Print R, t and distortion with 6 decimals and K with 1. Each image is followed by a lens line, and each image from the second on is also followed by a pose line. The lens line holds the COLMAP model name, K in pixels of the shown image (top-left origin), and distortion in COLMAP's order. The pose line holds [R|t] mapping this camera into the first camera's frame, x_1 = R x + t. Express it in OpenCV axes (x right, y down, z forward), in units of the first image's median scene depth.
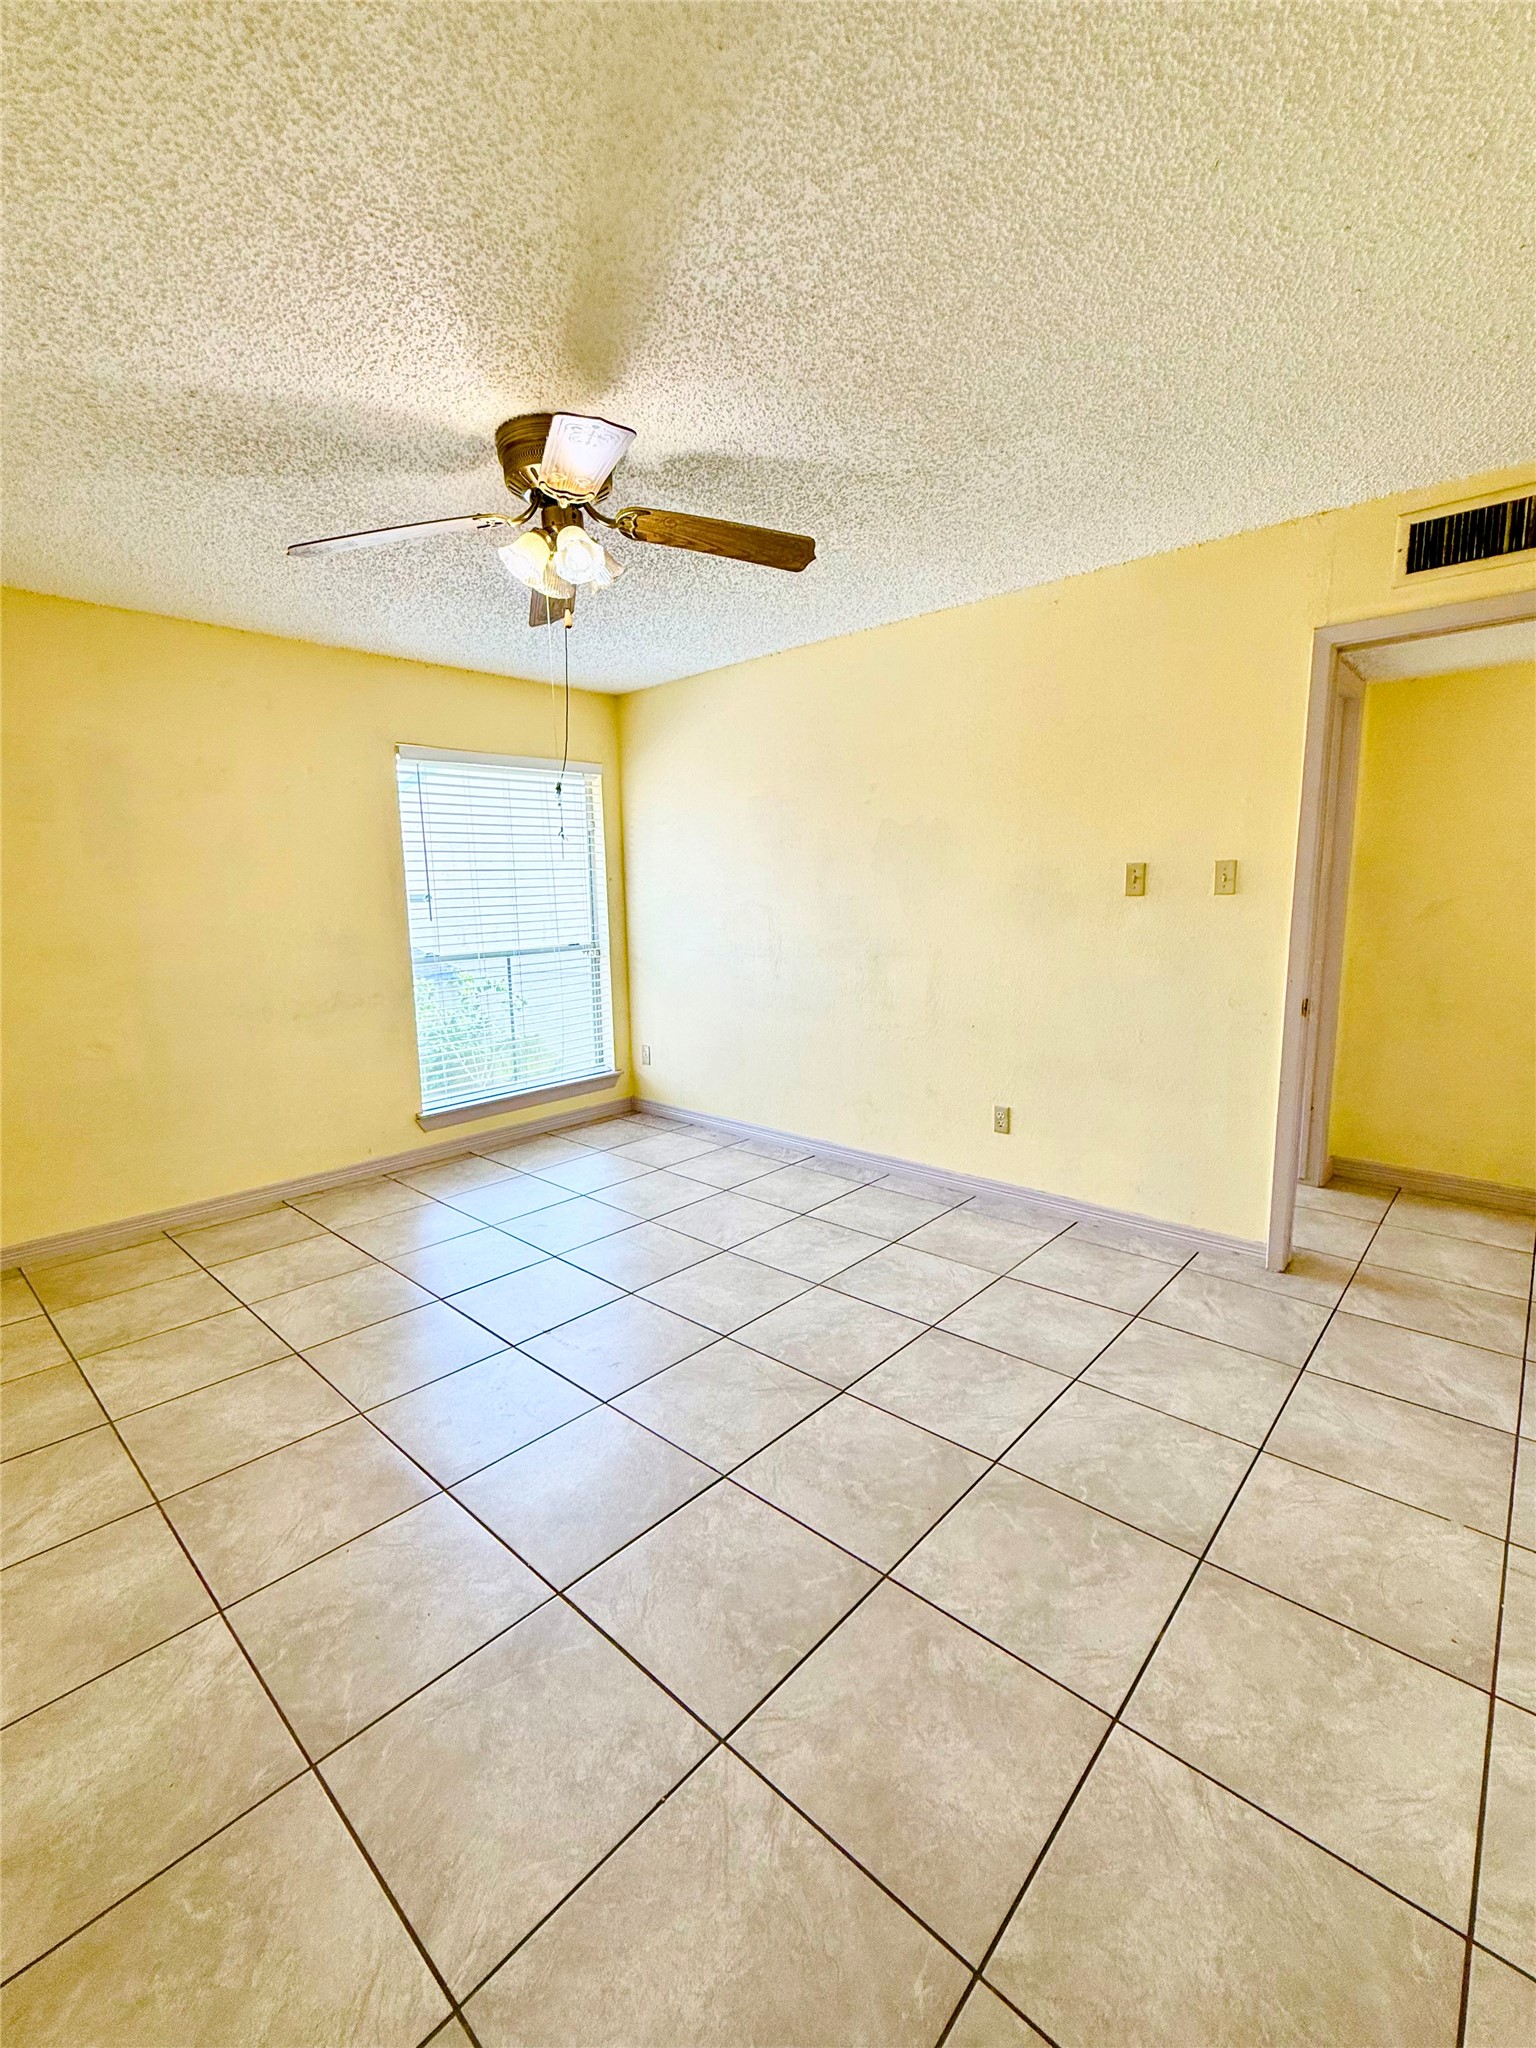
lens RADIAL K [[869.8, 0, 770.4], [0, 869.8, 1020.3], [0, 0, 1]] dist [-0.001931, 0.000890]
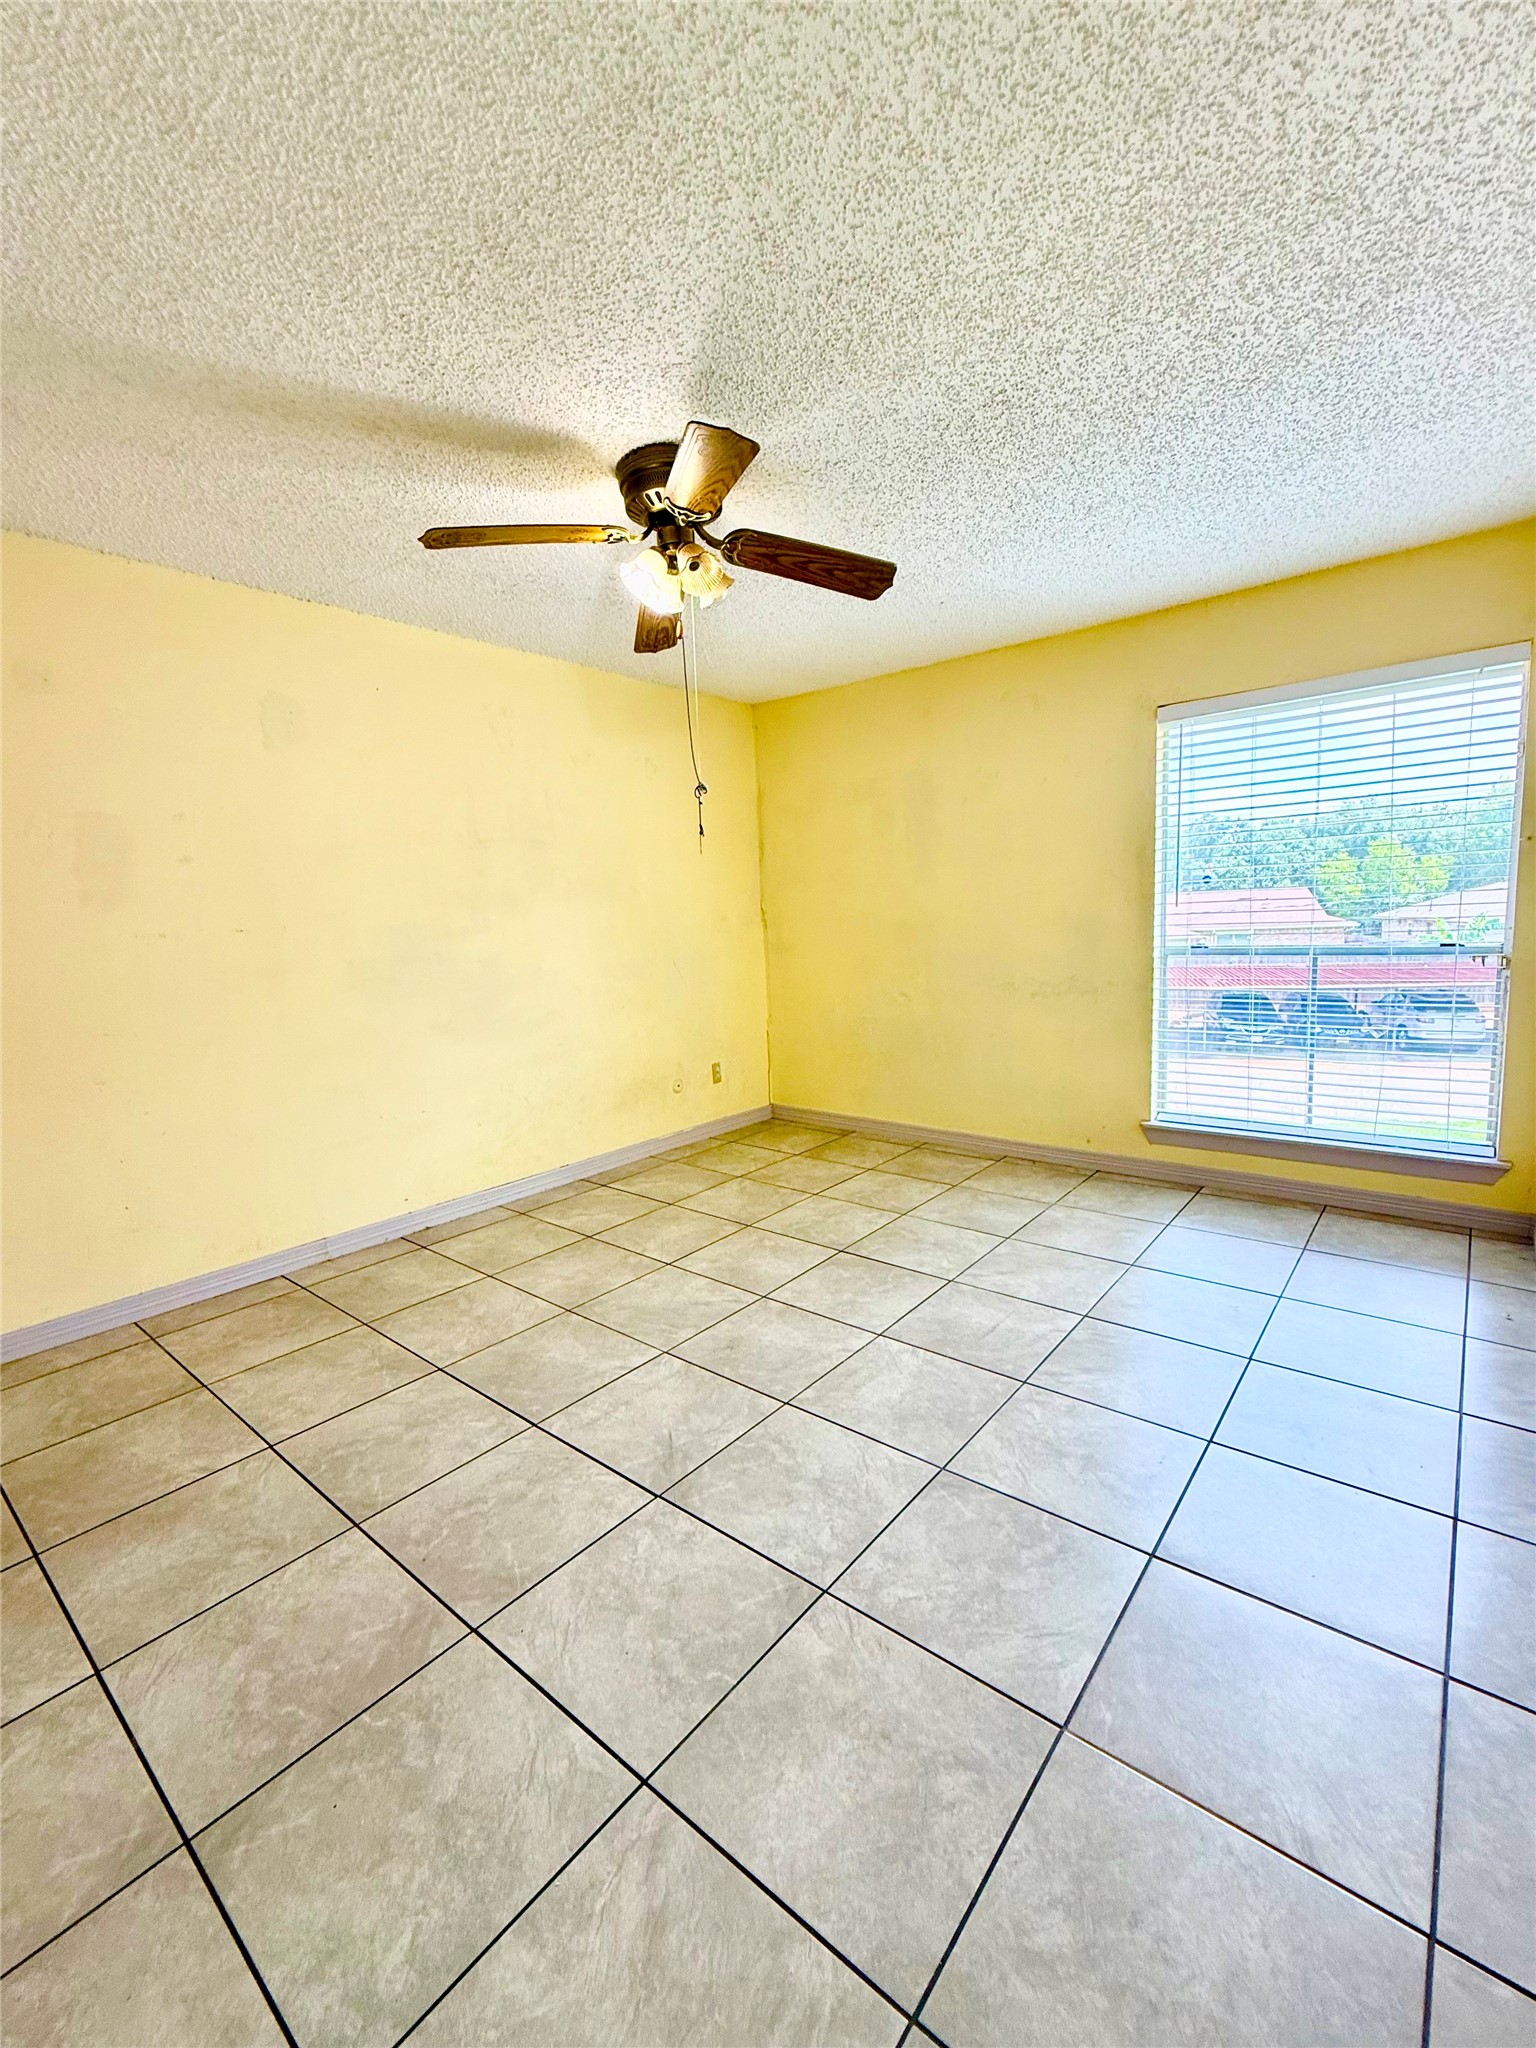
lens RADIAL K [[869.8, 0, 774.3], [0, 869.8, 1024.9], [0, 0, 1]] dist [-0.001931, 0.000890]
pose [[0.049667, 0.149128, -0.987570, 0.605728], [-0.115015, 0.983066, 0.142663, -0.100504], [0.992121, 0.106499, 0.065978, 0.735612]]
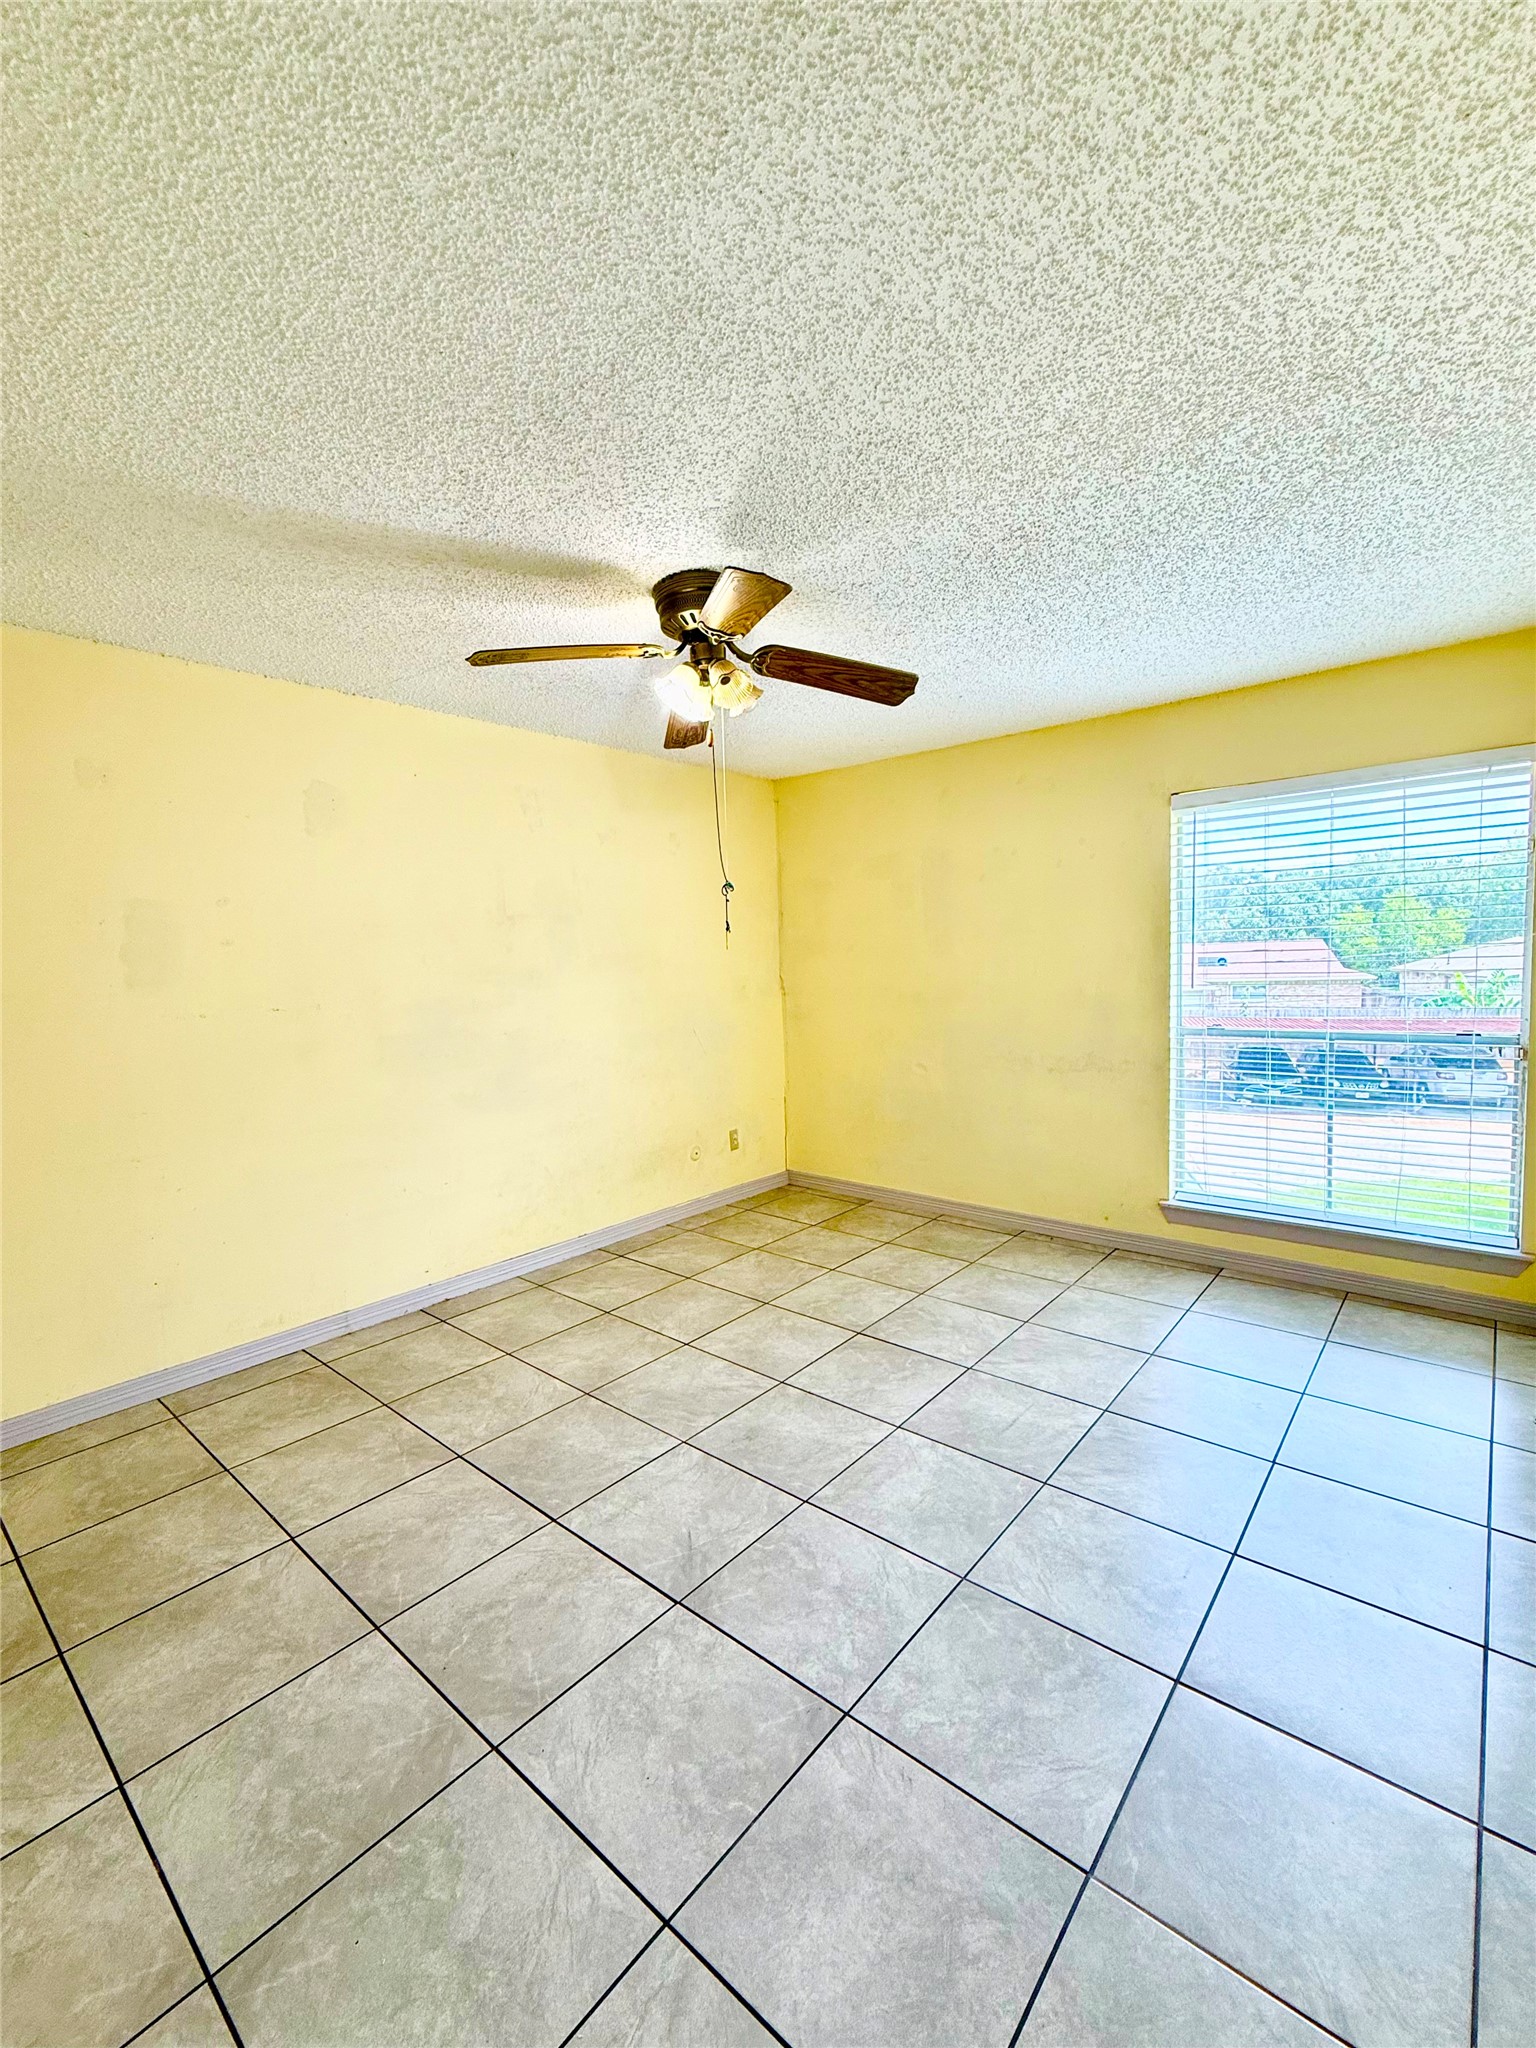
lens RADIAL K [[869.8, 0, 775.4], [0, 869.8, 1025.0], [0, 0, 1]] dist [-0.001931, 0.000890]
pose [[0.034594, 0.099767, -0.994409, 0.615676], [-0.124233, 0.987717, 0.094773, -0.143741], [0.991650, 0.120260, 0.046563, 0.721326]]
